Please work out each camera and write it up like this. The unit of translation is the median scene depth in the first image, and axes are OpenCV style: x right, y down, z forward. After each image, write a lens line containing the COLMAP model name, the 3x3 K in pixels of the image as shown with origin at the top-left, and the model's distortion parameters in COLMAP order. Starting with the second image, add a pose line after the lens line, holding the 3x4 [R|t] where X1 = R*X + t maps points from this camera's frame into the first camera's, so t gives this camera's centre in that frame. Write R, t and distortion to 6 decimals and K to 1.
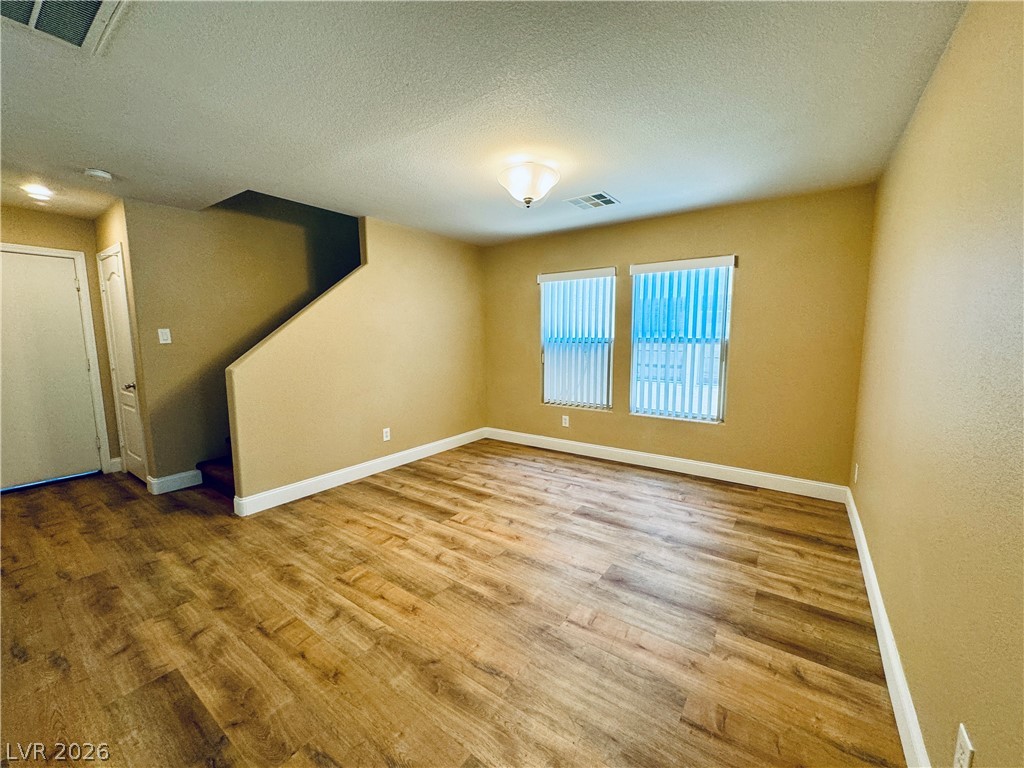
lens RADIAL K [[409.1, 0, 510.6], [0, 409.1, 382.3], [0, 0, 1]] dist [-0.001950, 0.000551]
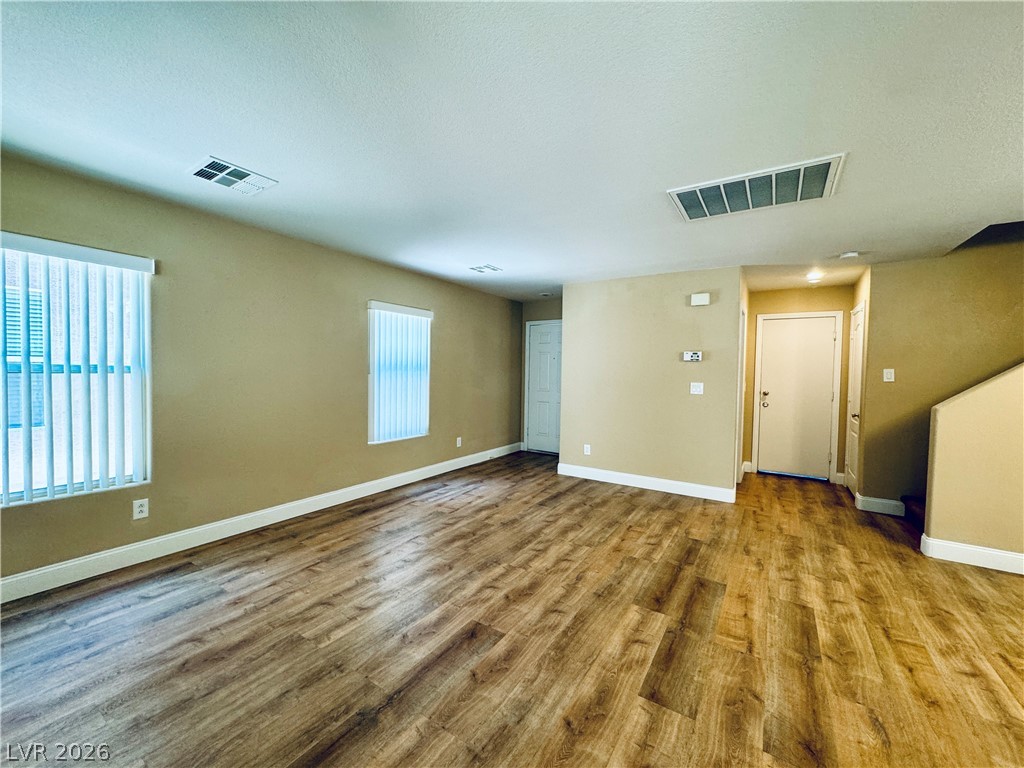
lens RADIAL K [[409.1, 0, 510.6], [0, 409.1, 382.3], [0, 0, 1]] dist [-0.001950, 0.000551]
pose [[0.045497, 0.036781, -0.998287, 0.331472], [-0.138791, 0.989863, 0.030146, 0.025317], [0.989276, 0.137182, 0.050140, -0.131805]]
